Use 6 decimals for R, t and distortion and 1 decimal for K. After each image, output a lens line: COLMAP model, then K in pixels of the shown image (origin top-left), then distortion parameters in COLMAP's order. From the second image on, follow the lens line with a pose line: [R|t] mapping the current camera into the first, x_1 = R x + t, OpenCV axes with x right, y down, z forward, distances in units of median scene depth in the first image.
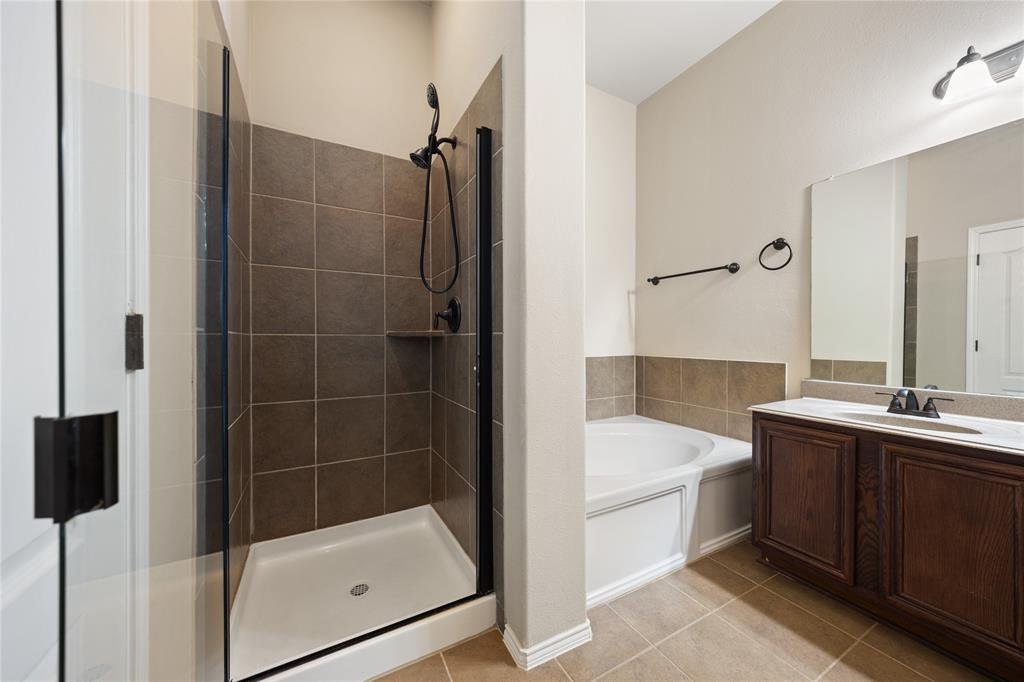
lens RADIAL K [[355.2, 0, 514.0], [0, 355.2, 344.2], [0, 0, 1]] dist [-0.011395, 0.000479]
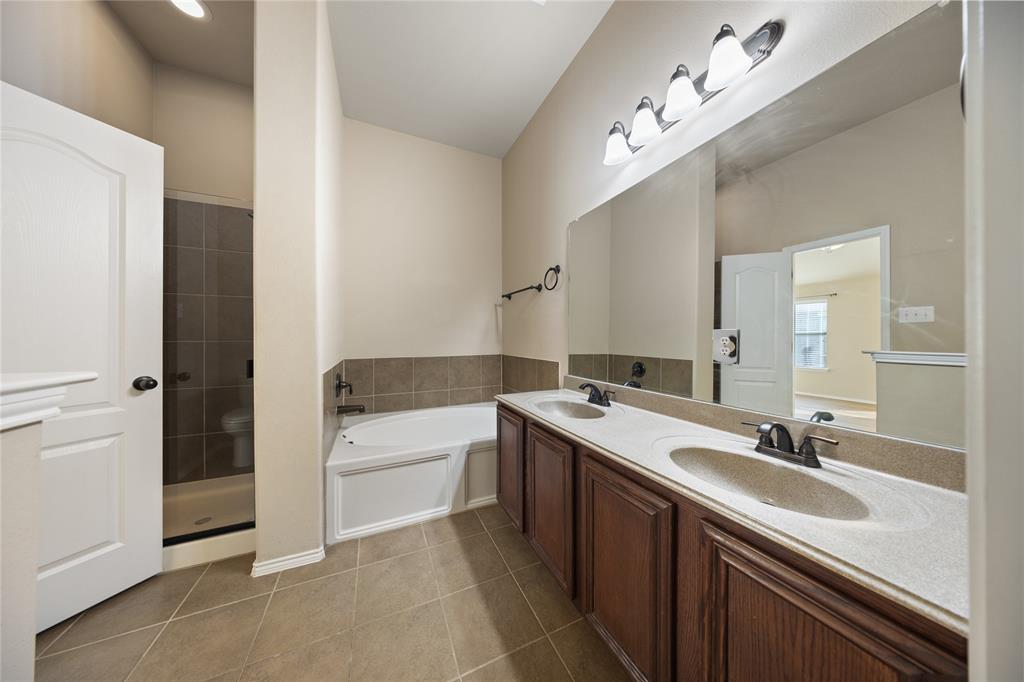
lens RADIAL K [[298.6, 0, 511.8], [0, 298.6, 334.4], [0, 0, 1]] dist [-0.008542, 0.000494]
pose [[0.997008, -0.007631, -0.076915, 0.808951], [0.005706, 0.999666, -0.025211, -0.022723], [0.077081, 0.024696, 0.996719, -0.111783]]
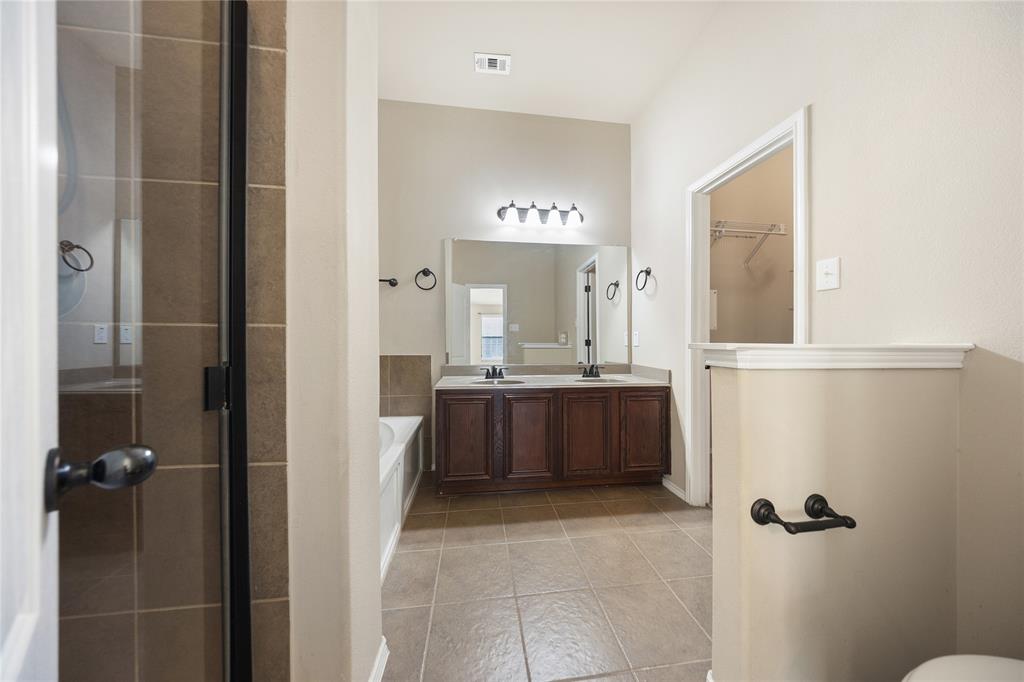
lens RADIAL K [[298.6, 0, 508.1], [0, 298.6, 336.2], [0, 0, 1]] dist [-0.008542, 0.000494]
pose [[0.378489, 0.003903, 0.925597, -0.300673], [0.009449, 0.999923, -0.008080, -0.012652], [-0.925557, 0.011804, 0.378423, 0.281444]]
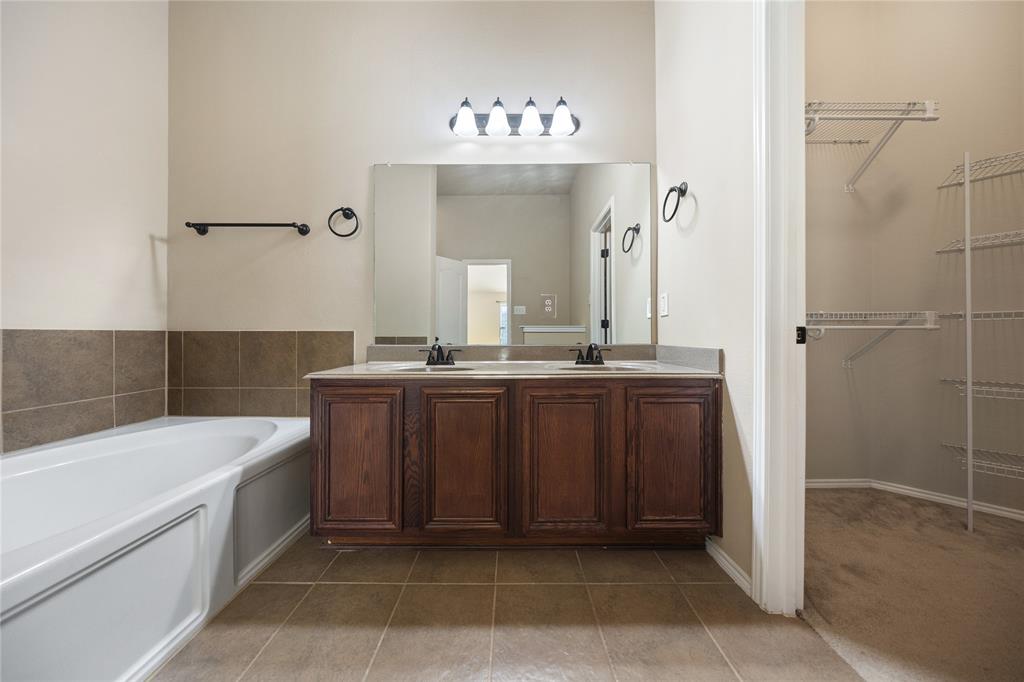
lens RADIAL K [[298.6, 0, 513.4], [0, 298.6, 336.2], [0, 0, 1]] dist [-0.008542, 0.000494]
pose [[0.480397, -0.005564, 0.877034, 0.279243], [0.013308, 0.999911, -0.000946, 0.091085], [-0.876950, 0.012126, 0.480428, 0.217600]]
